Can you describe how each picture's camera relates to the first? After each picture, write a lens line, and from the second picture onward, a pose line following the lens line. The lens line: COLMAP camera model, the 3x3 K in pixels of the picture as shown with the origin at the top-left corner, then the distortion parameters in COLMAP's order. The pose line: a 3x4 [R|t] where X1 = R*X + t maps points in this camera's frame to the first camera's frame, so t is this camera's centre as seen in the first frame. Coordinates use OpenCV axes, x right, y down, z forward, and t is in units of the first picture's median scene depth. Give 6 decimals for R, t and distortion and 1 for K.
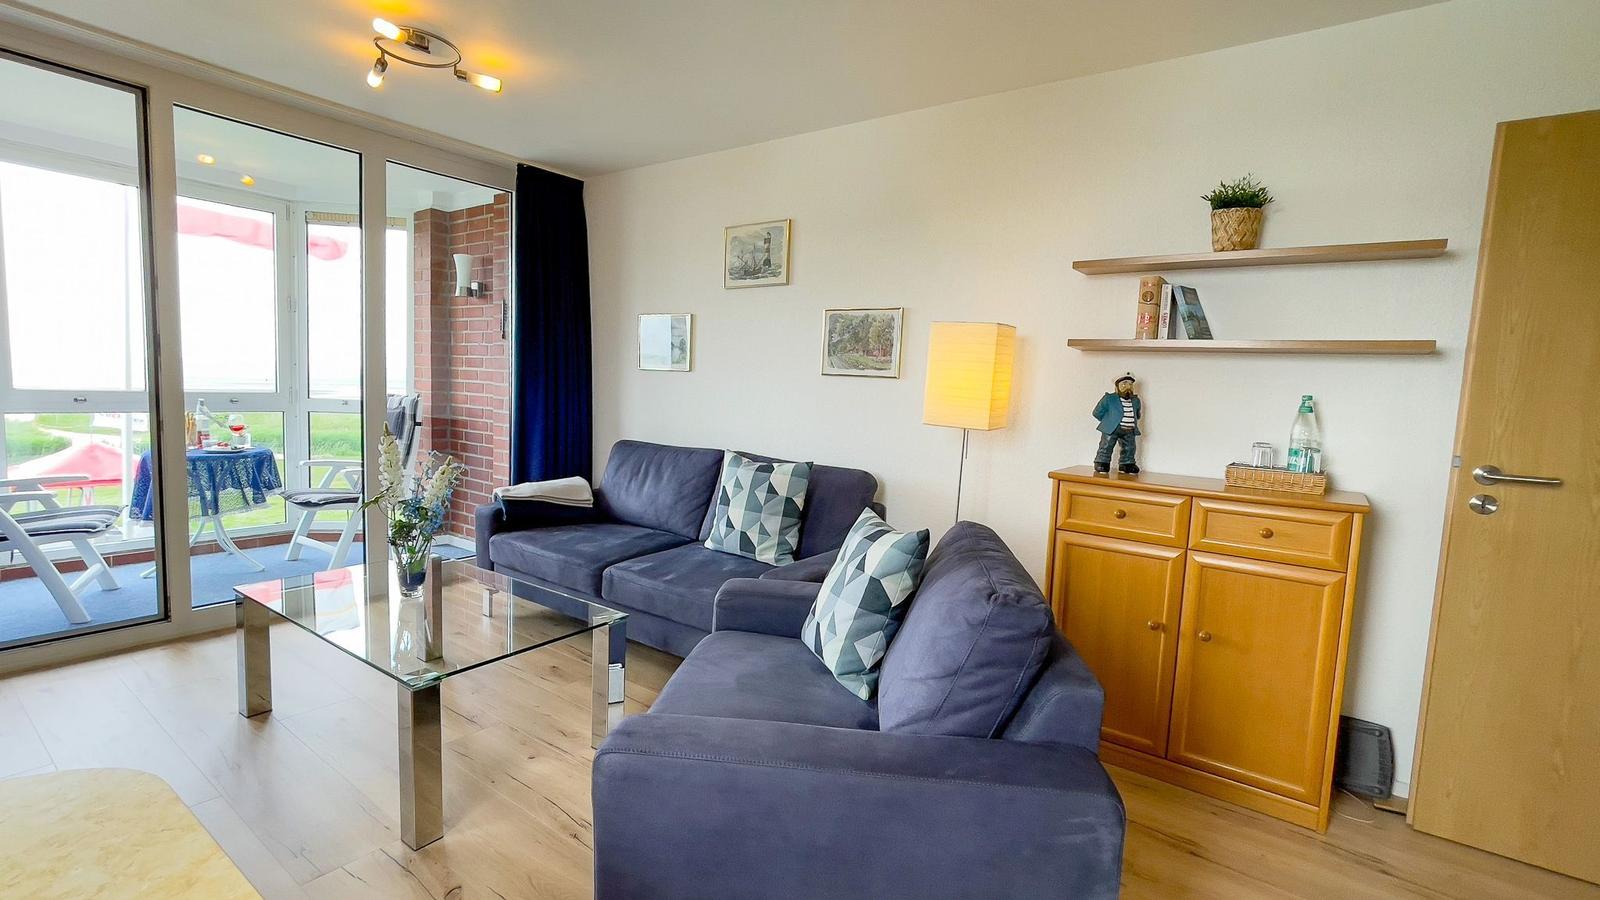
lens RADIAL K [[673.4, 0, 800.0], [0, 673.4, 450.0], [0, 0, 1]] dist [0.002564, -0.022625]
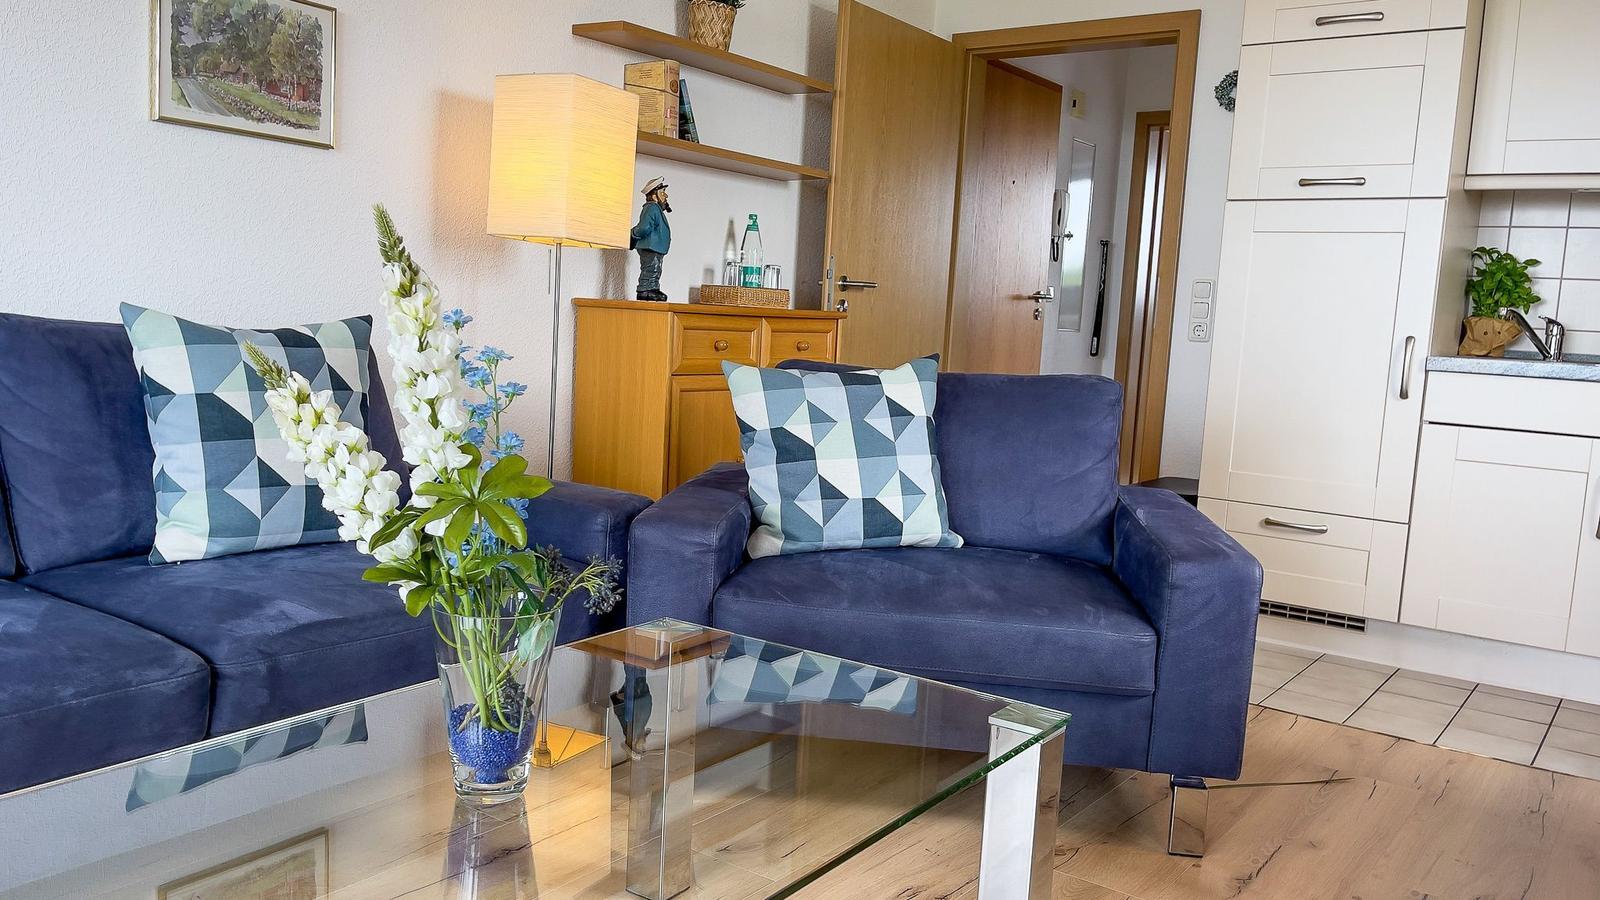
lens RADIAL K [[1251.3, 0, 792.8], [0, 1251.3, 468.9], [0, 0, 1]] dist [0.011863, 0.006827]
pose [[0.033780, -0.167916, 0.985222, -0.802960], [0.043949, 0.985081, 0.166386, -0.008366], [-0.998463, 0.037679, 0.040656, 0.594703]]
